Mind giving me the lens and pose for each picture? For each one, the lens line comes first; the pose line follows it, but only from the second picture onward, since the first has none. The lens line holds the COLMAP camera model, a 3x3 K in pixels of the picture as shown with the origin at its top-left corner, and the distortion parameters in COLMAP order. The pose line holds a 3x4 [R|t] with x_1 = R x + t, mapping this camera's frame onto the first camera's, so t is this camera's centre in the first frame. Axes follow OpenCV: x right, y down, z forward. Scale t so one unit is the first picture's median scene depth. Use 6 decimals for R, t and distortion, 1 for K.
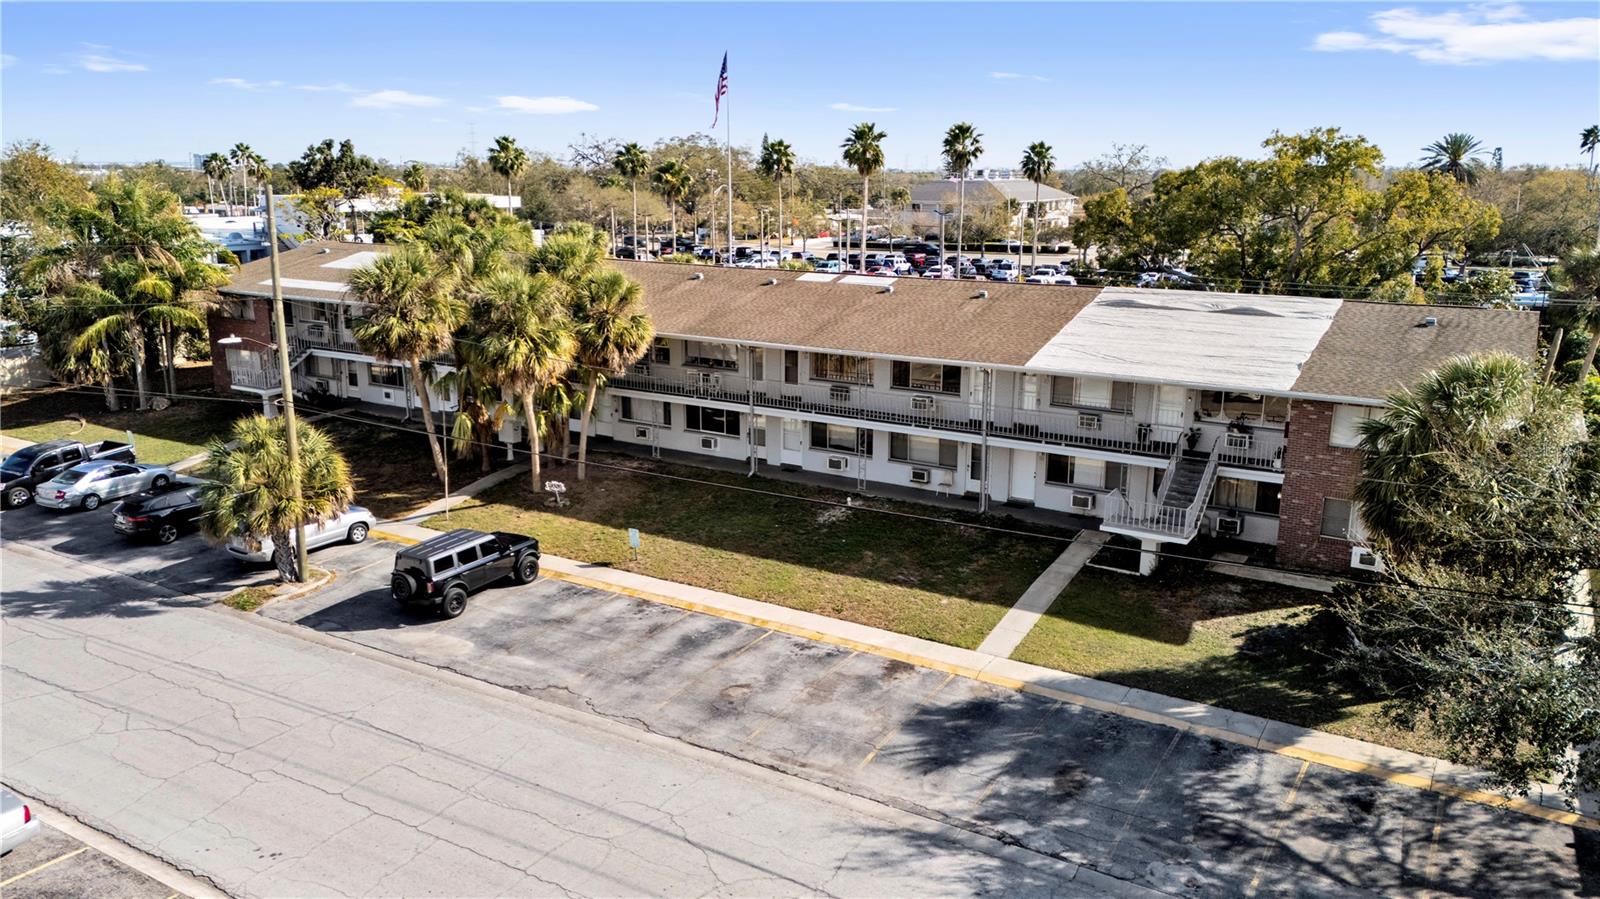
lens RADIAL K [[1163.3, 0, 800.0], [0, 1163.3, 449.5], [0, 0, 1]] dist [0.116149, -0.126368]
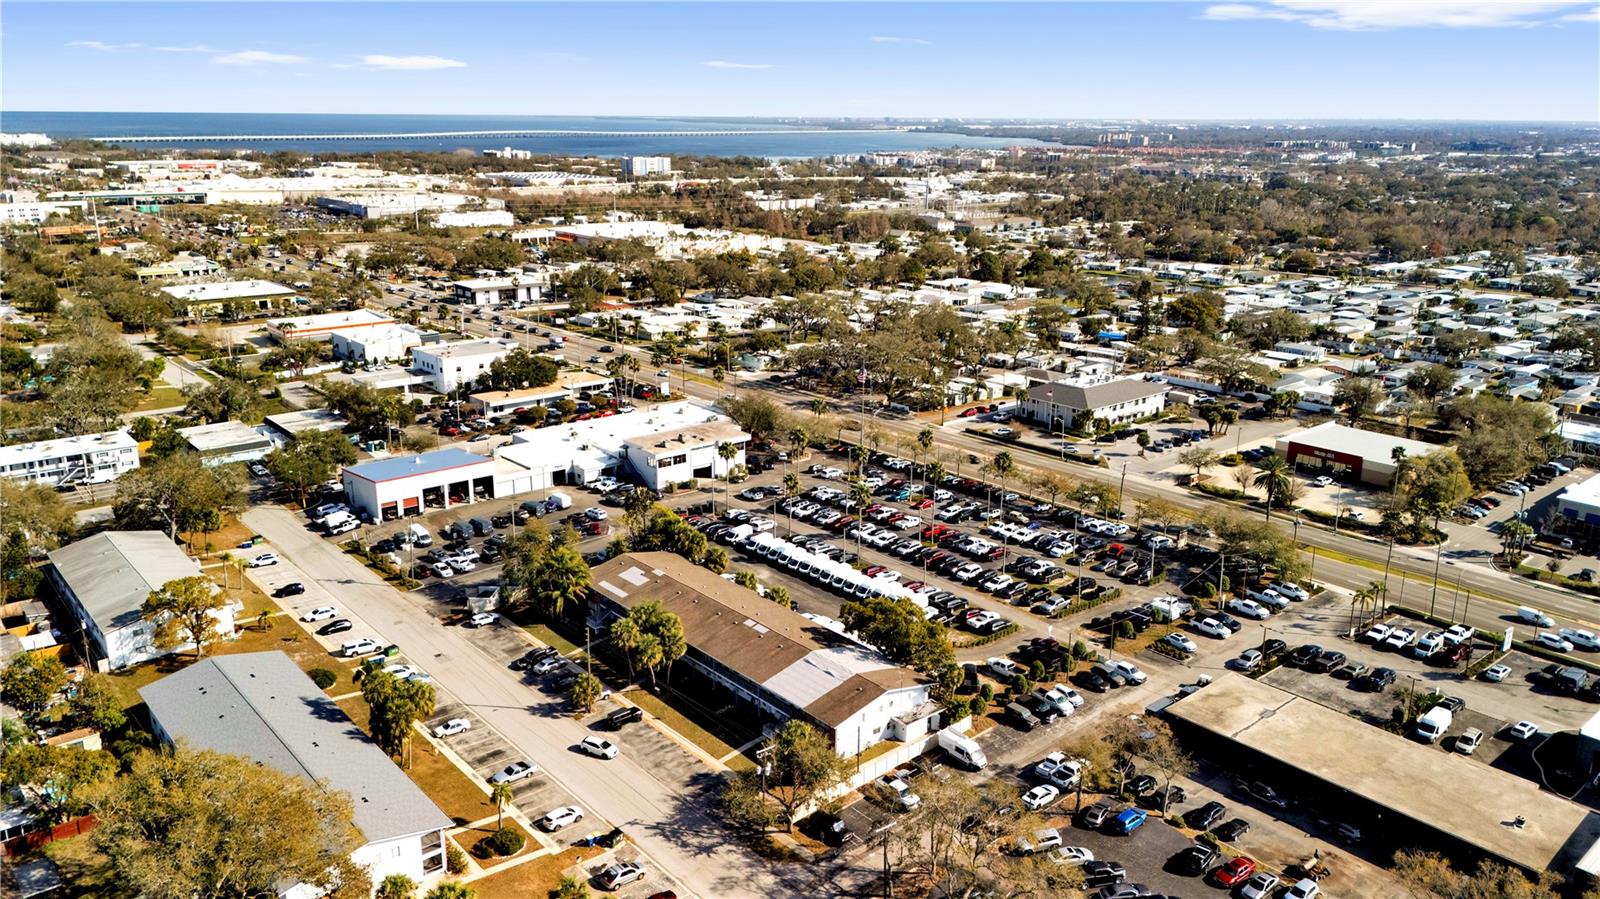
lens RADIAL K [[1176.2, 0, 800.0], [0, 1176.2, 449.5], [0, 0, 1]] dist [0.071209, -0.077261]
pose [[0.950021, 0.085319, -0.300302, 1.415507], [-0.070277, 0.995688, 0.060560, -1.087884], [0.304174, -0.036429, 0.951920, -2.636046]]
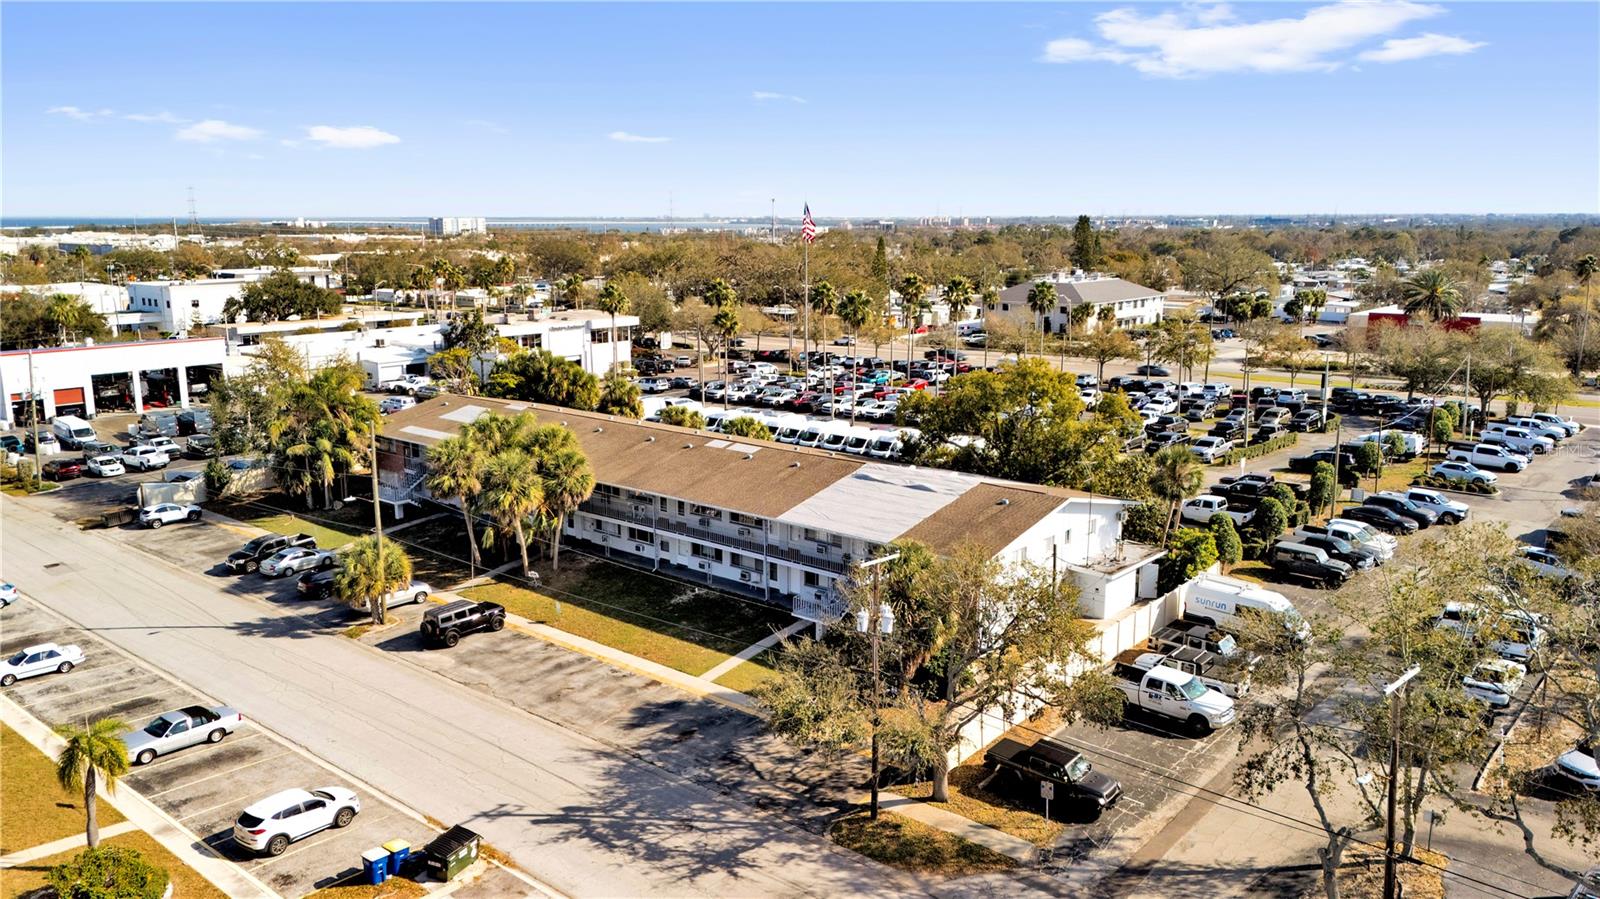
lens RADIAL K [[1176.2, 0, 800.0], [0, 1176.2, 449.5], [0, 0, 1]] dist [0.071209, -0.077261]
pose [[0.986741, 0.022736, -0.160704, 0.508485], [-0.029586, 0.998747, -0.040360, -0.104670], [0.159585, 0.044579, 0.986177, -0.734014]]
